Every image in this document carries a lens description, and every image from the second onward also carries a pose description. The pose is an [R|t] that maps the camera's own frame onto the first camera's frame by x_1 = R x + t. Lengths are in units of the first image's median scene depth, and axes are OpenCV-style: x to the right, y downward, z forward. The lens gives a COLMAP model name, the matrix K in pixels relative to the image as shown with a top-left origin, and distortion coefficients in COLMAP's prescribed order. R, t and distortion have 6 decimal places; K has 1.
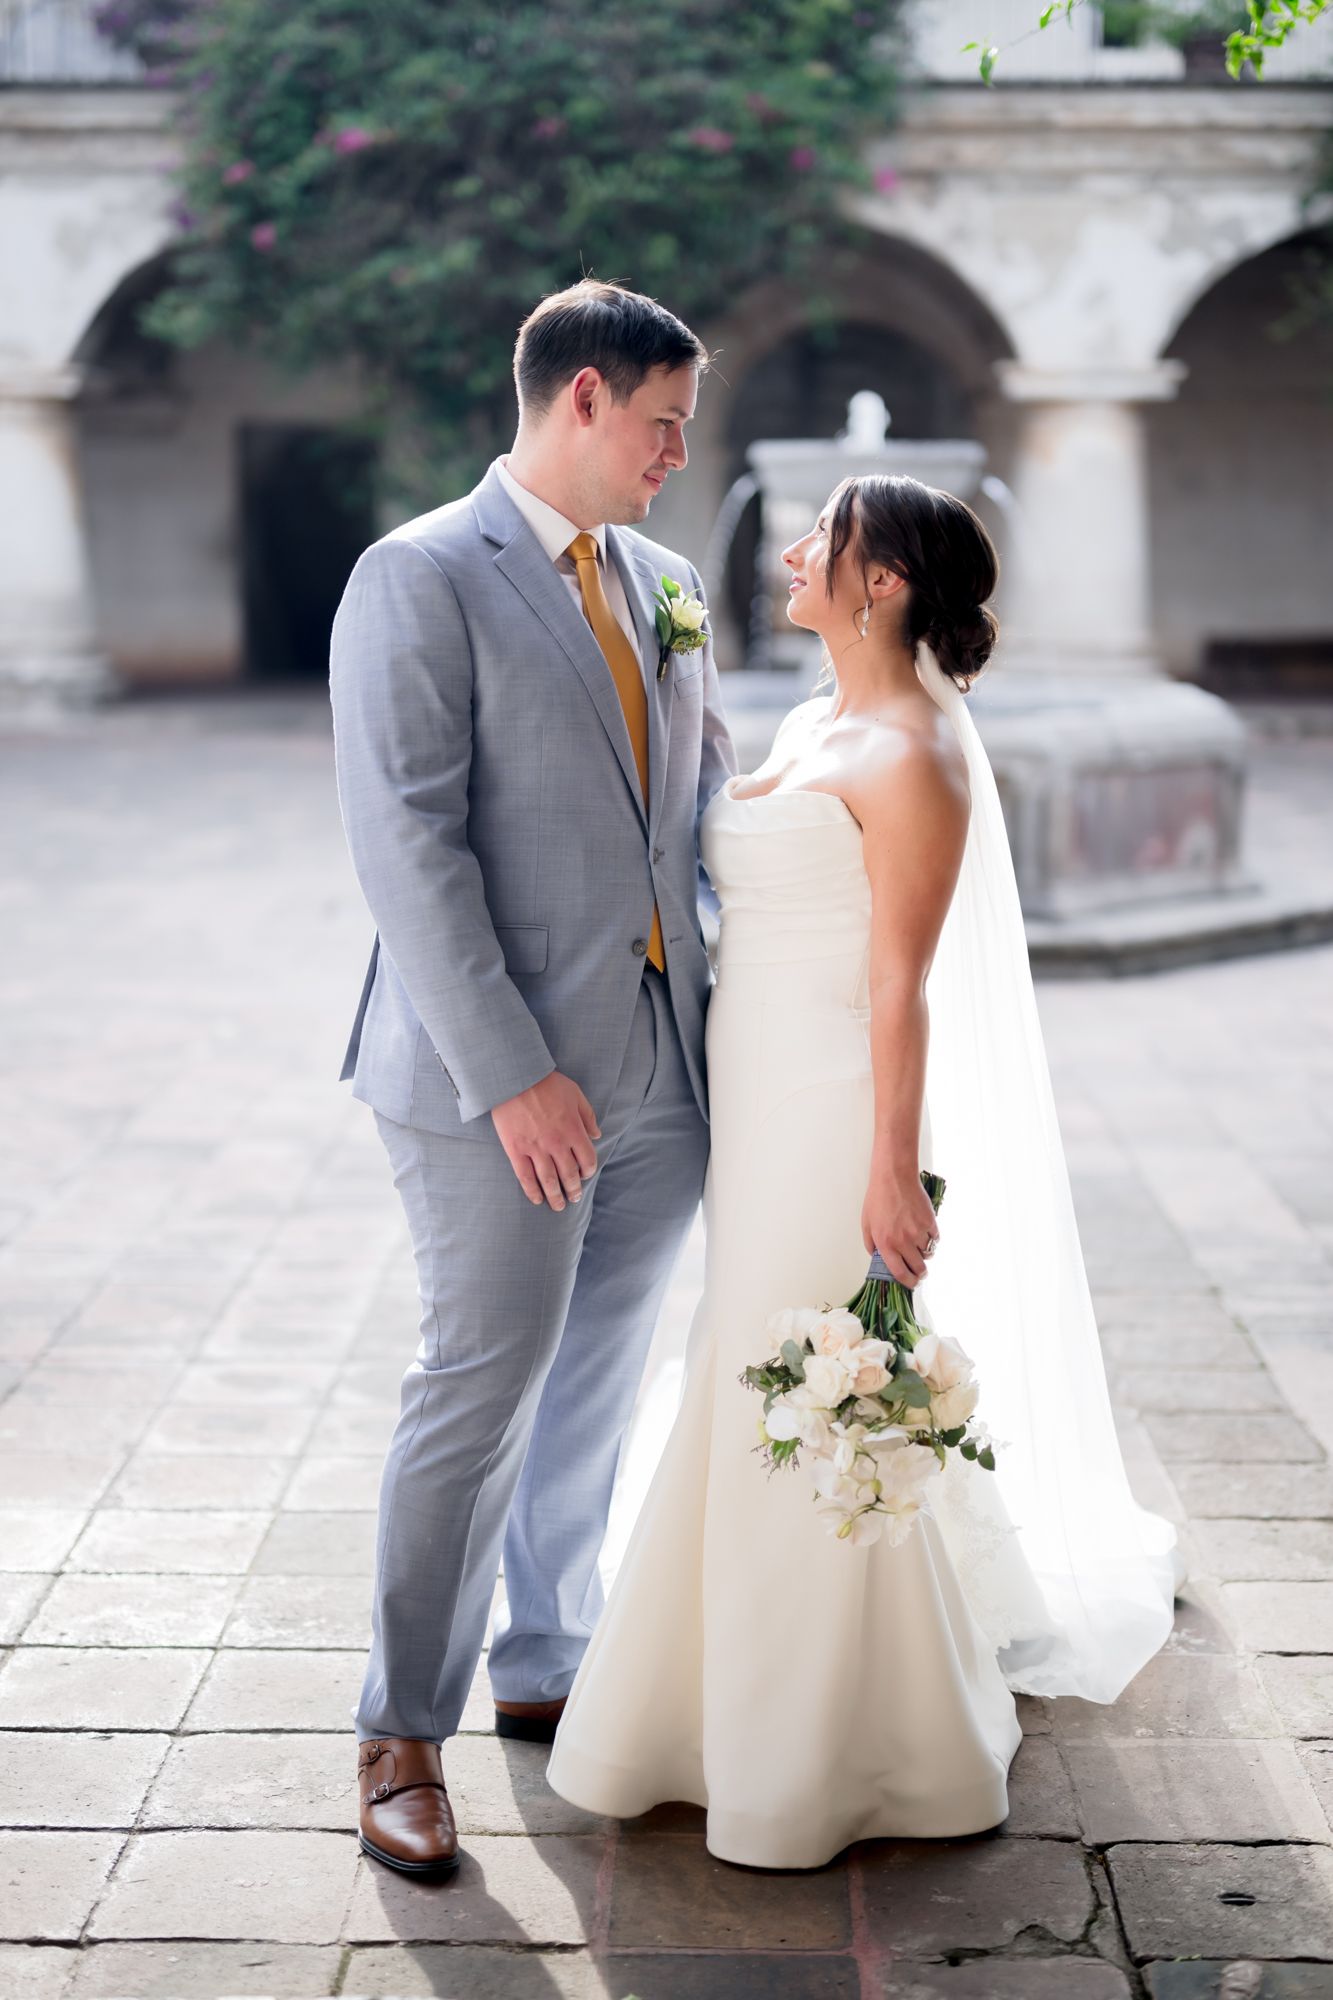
lens RADIAL K [[2861.0, 0, 692.1], [0, 2861.0, 997.7], [0, 0, 1]] dist [-0.027766, 0.054928]
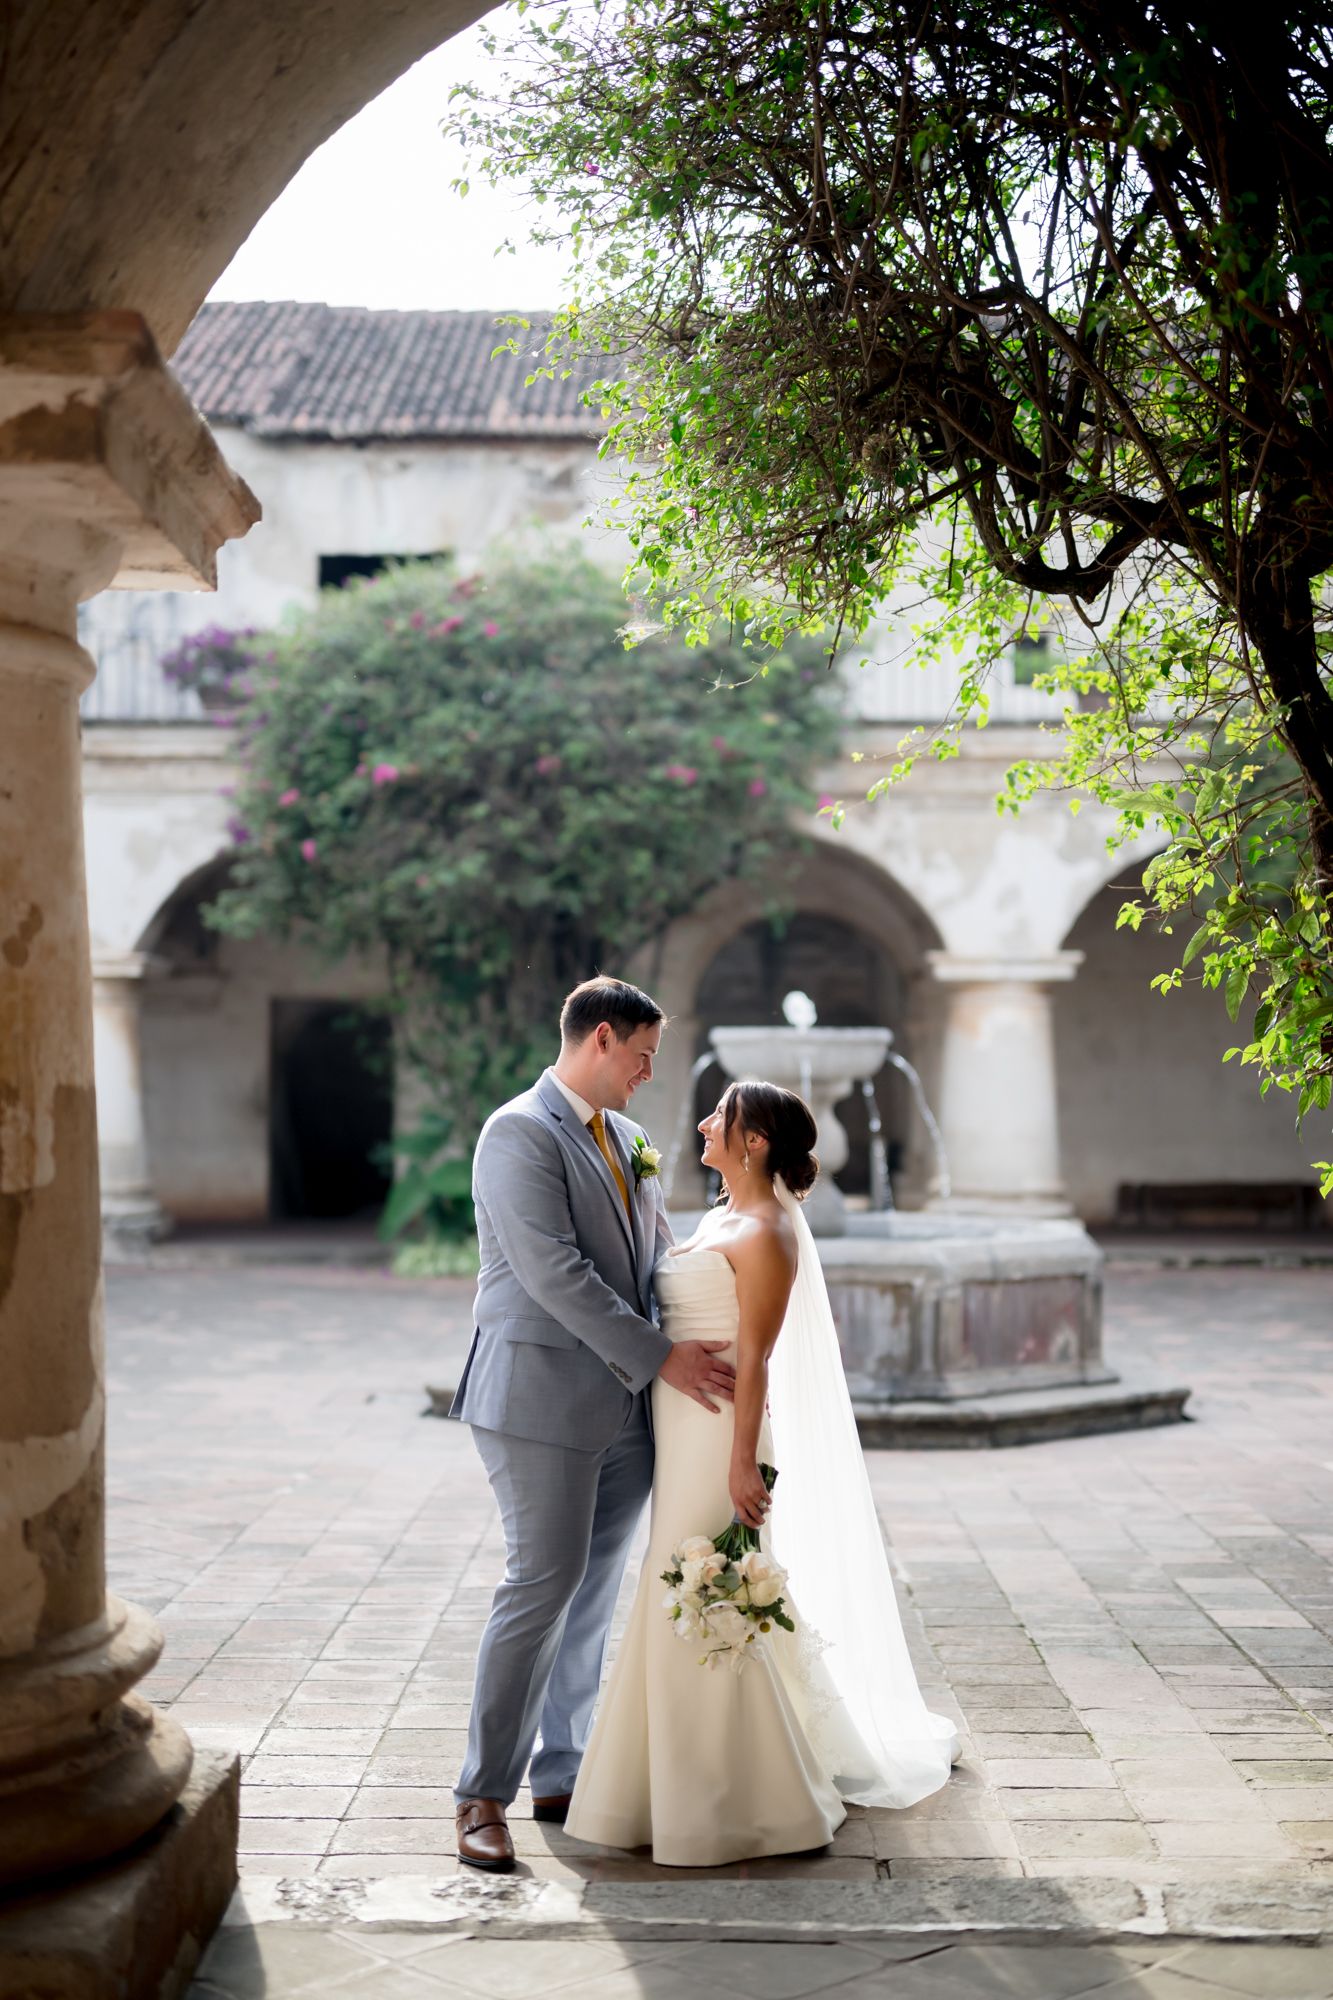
lens RADIAL K [[2861.0, 0, 692.1], [0, 2861.0, 997.7], [0, 0, 1]] dist [-0.027766, 0.054928]
pose [[0.999975, 0.001080, 0.006985, 0.002813], [0.000274, 0.981587, -0.191017, 0.024834], [-0.007063, 0.191015, 0.981562, -0.173468]]
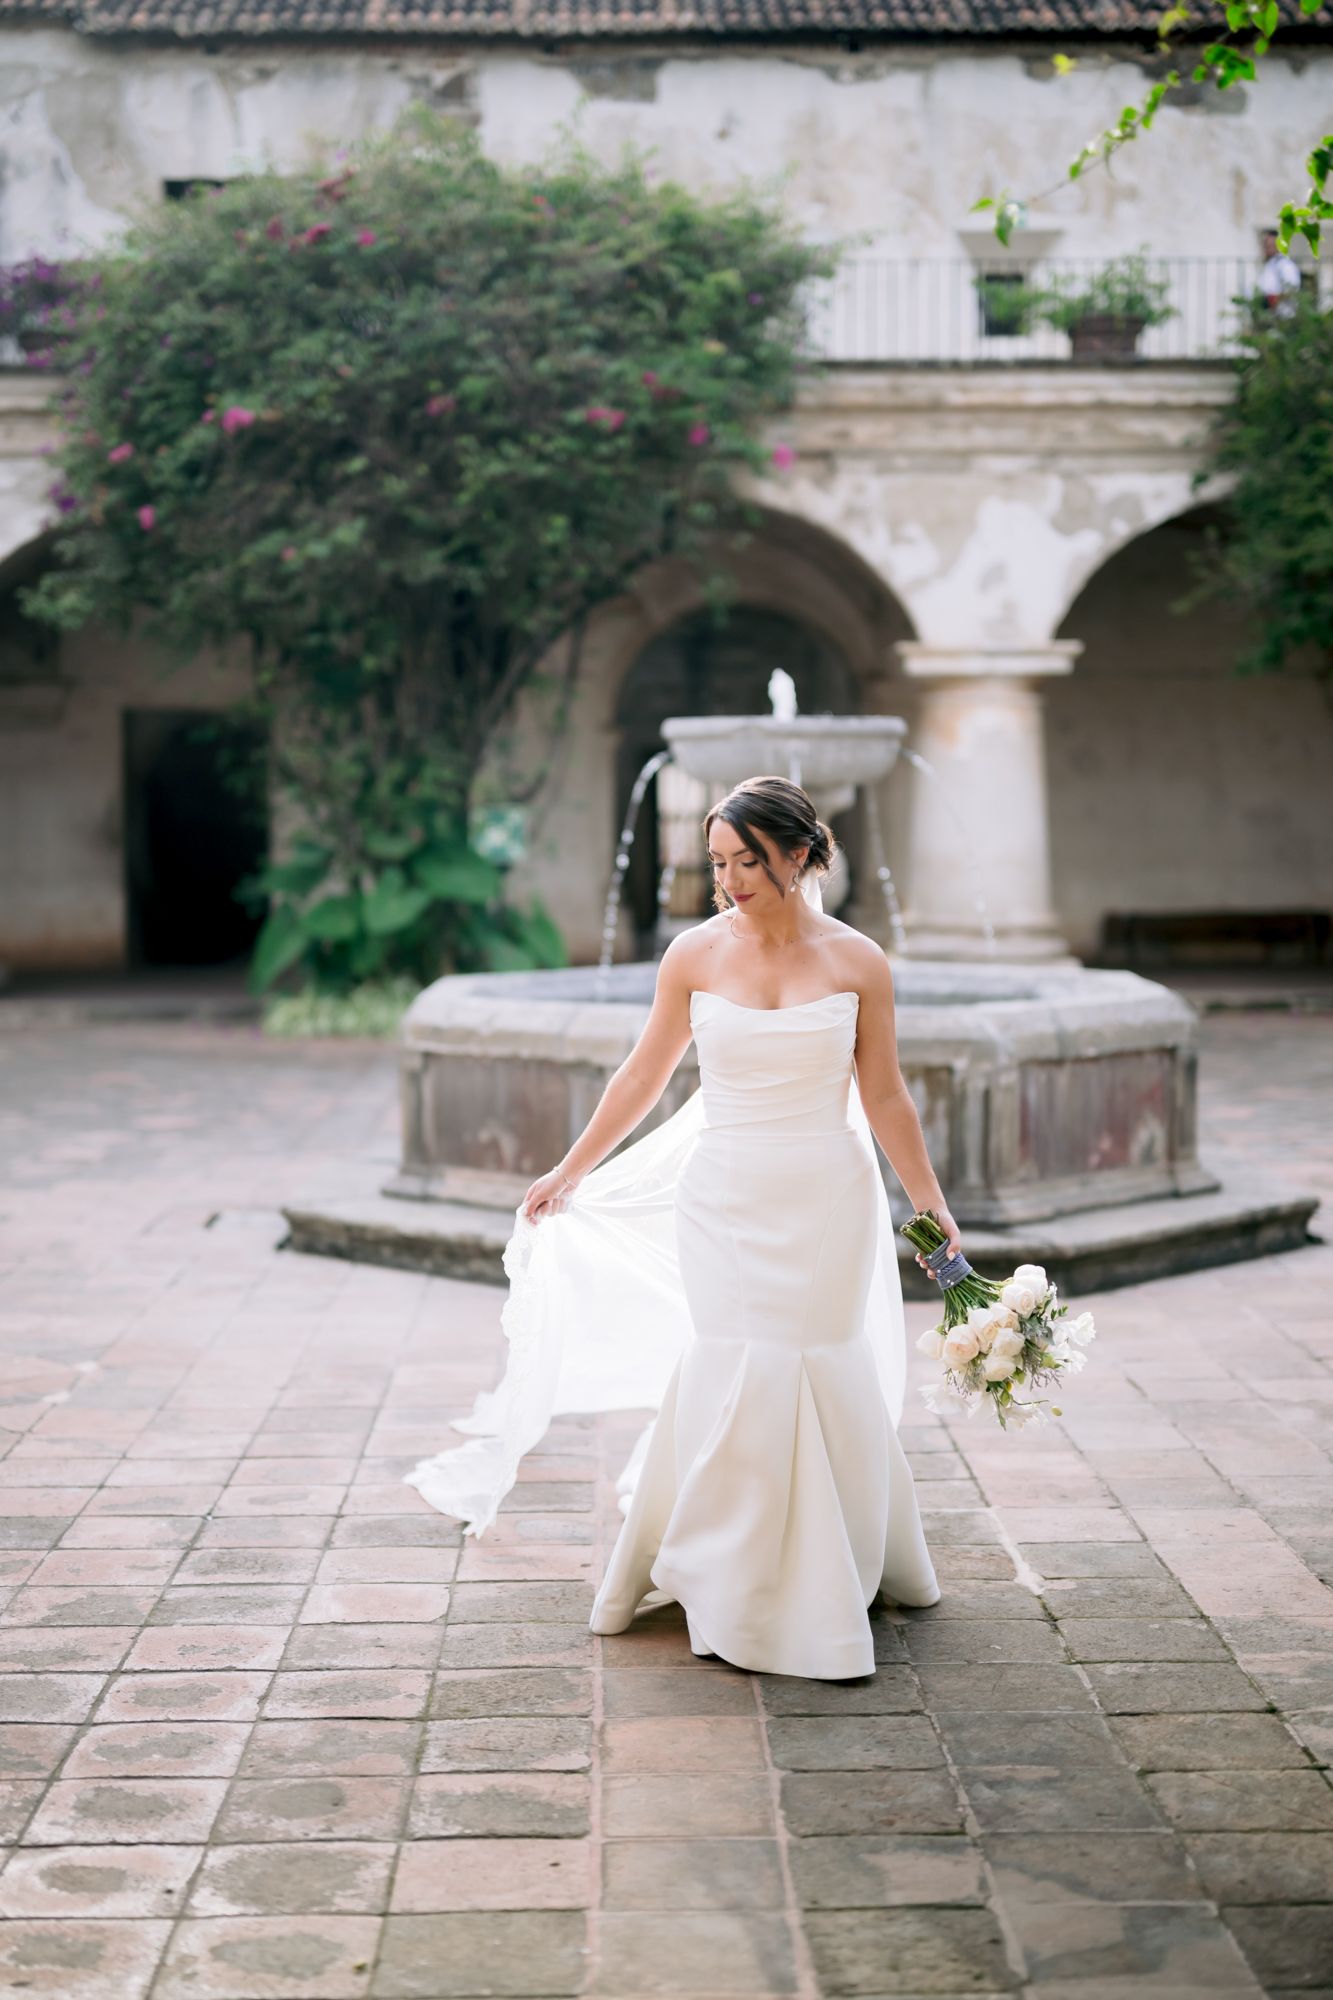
lens RADIAL K [[2763.5, 0, 662.6], [0, 2763.5, 1008.4], [0, 0, 1]] dist [0.000322, -0.006144]
pose [[0.999433, -0.011112, 0.031798, -0.005915], [0.013985, 0.995697, -0.091606, -0.010743], [-0.030643, 0.091999, 0.995287, 0.072094]]
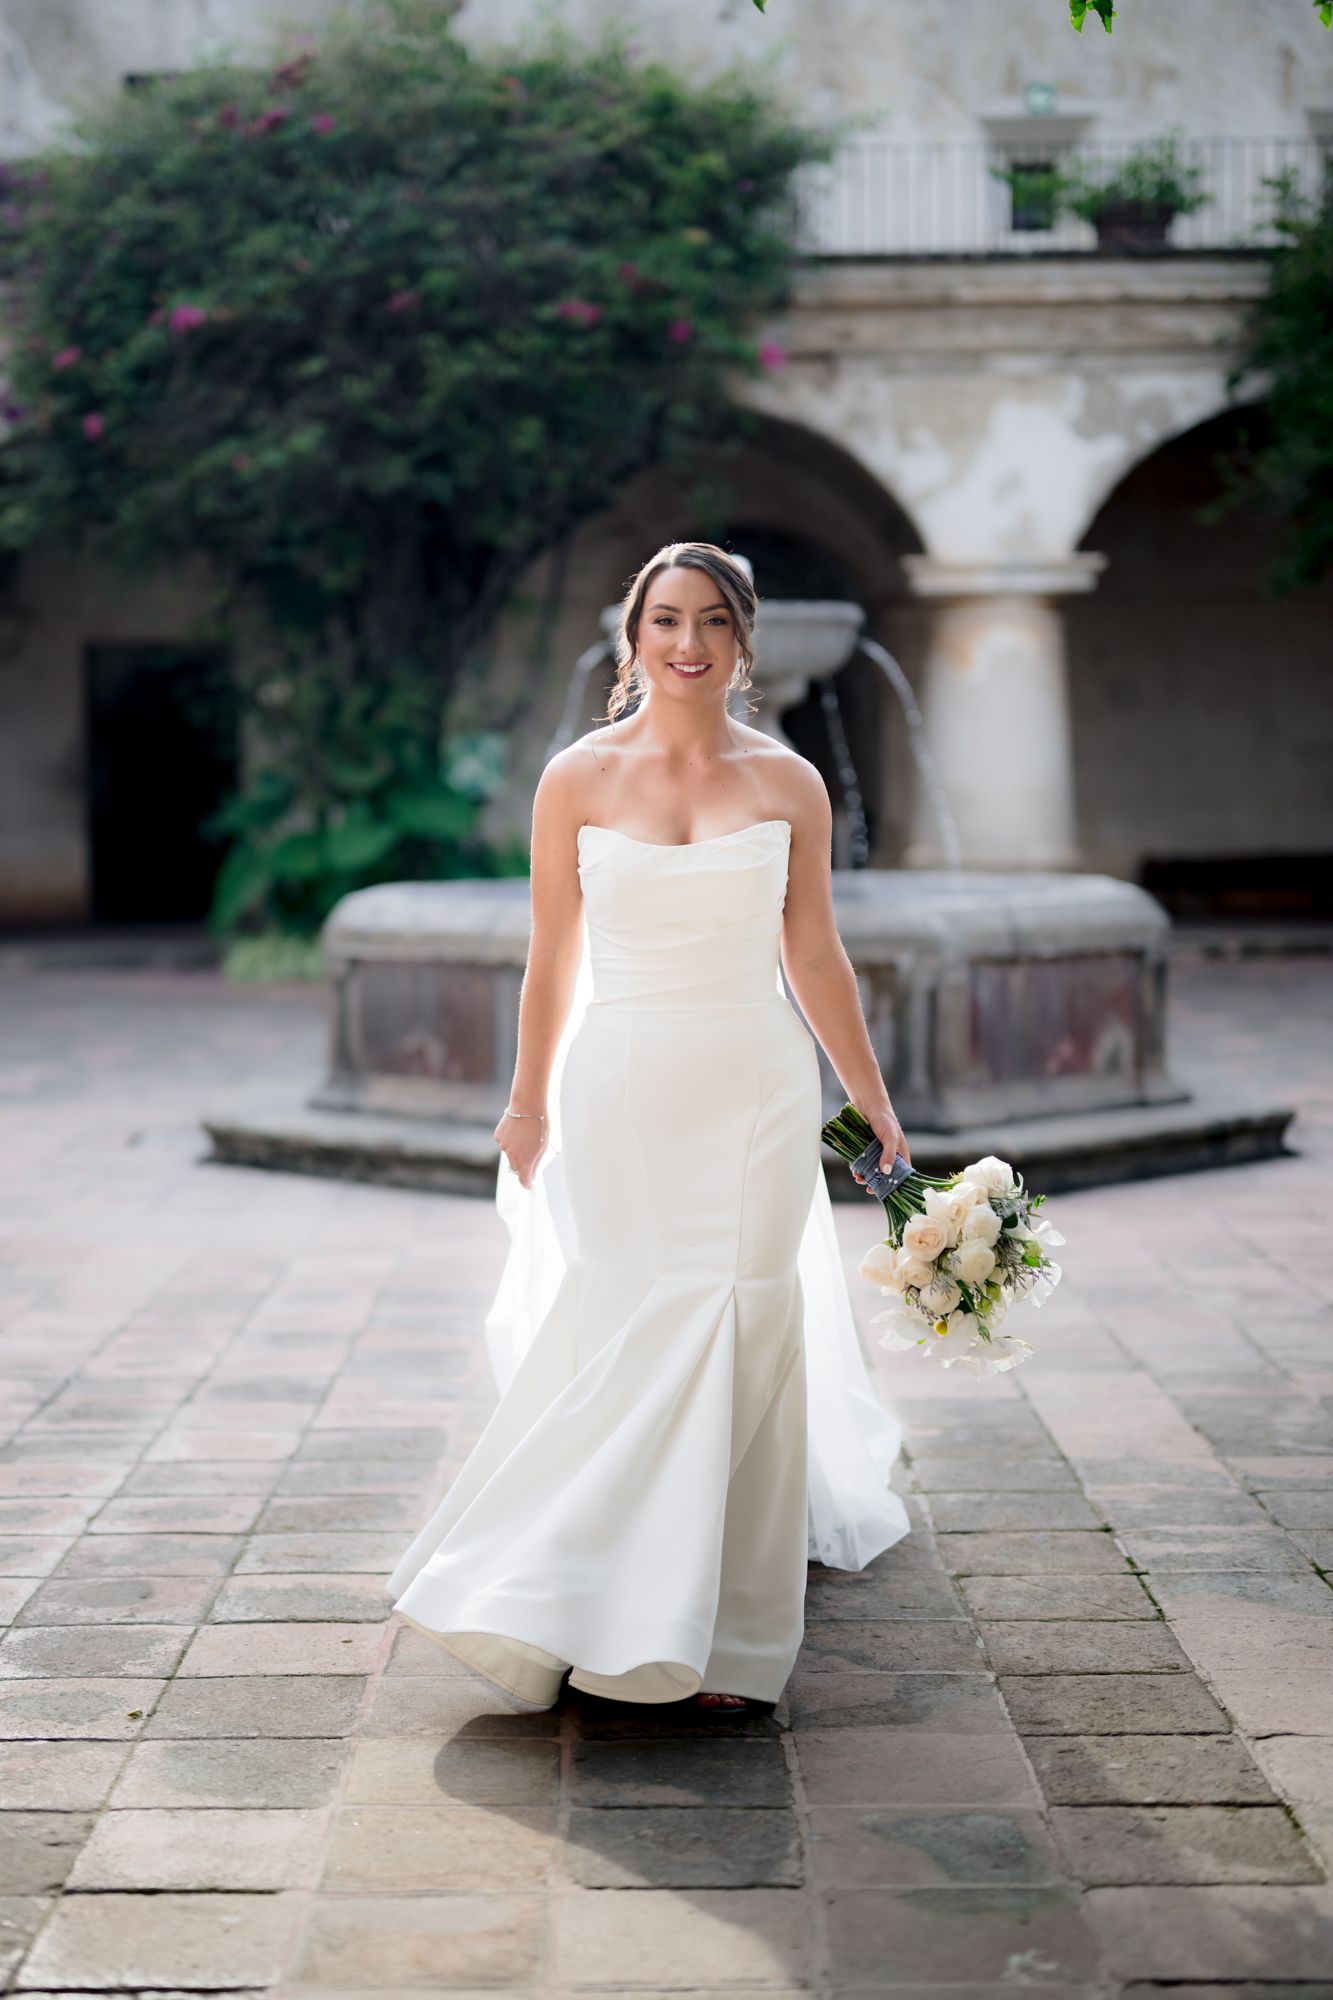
lens RADIAL K [[3035.7, 0, 616.0], [0, 3035.7, 1039.6], [0, 0, 1]] dist [-0.010196, 0.041908]
pose [[0.999893, -0.014306, -0.003000, 0.017912], [0.014013, 0.996556, -0.081724, 0.011924], [0.004159, 0.081673, 0.996650, 0.047771]]
